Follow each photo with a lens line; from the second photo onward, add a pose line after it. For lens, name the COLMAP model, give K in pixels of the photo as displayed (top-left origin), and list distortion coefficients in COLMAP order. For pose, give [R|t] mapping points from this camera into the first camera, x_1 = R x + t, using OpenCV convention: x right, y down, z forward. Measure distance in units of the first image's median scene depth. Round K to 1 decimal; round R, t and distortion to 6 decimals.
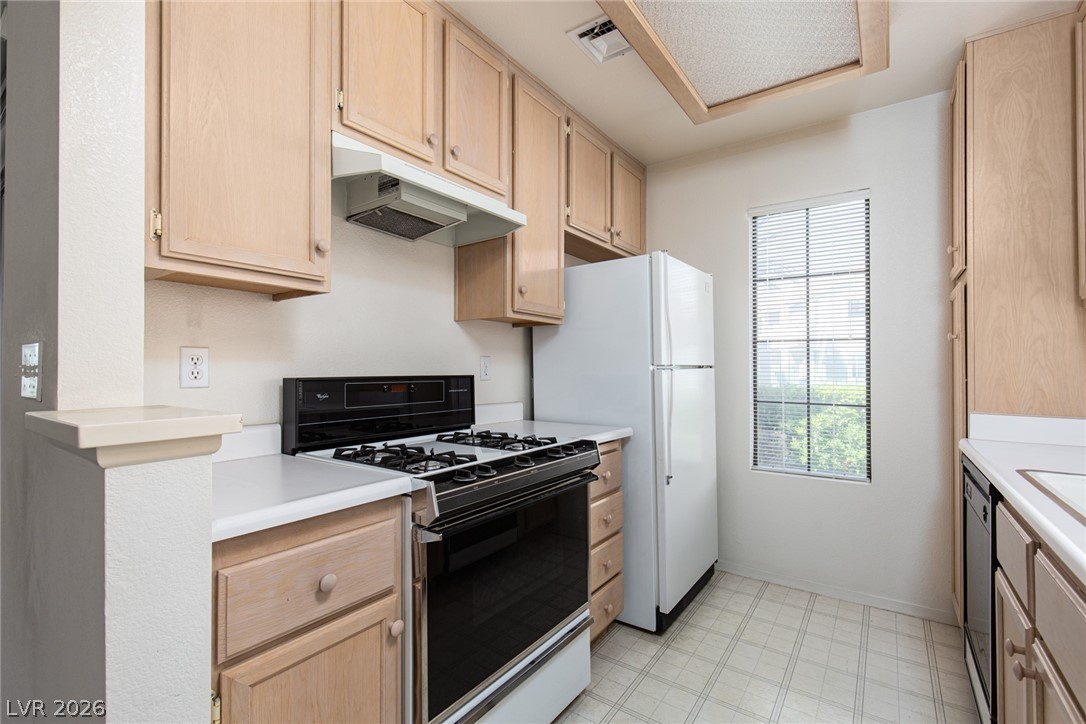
lens RADIAL K [[489.3, 0, 544.4], [0, 489.3, 366.6], [0, 0, 1]] dist [0.005143, -0.000102]
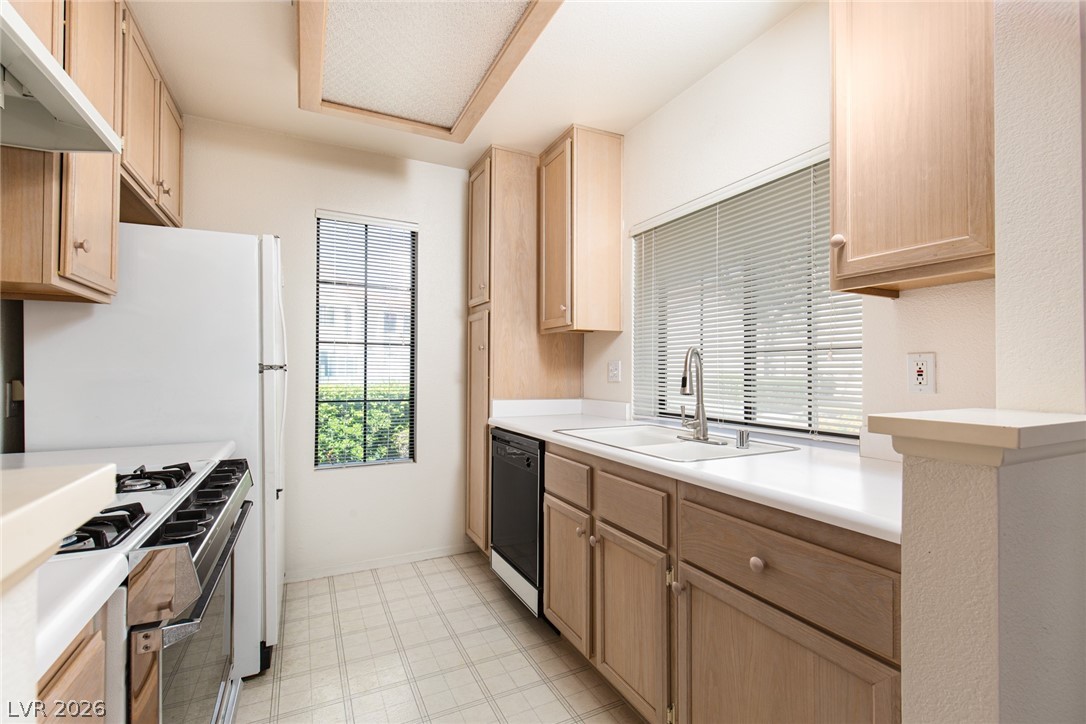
lens RADIAL K [[489.3, 0, 544.4], [0, 489.3, 366.6], [0, 0, 1]] dist [0.005143, -0.000102]
pose [[0.471621, 0.007425, 0.881770, -0.286816], [-0.008810, 0.999954, -0.003708, -0.001353], [-0.881758, -0.006019, 0.471664, 0.140655]]
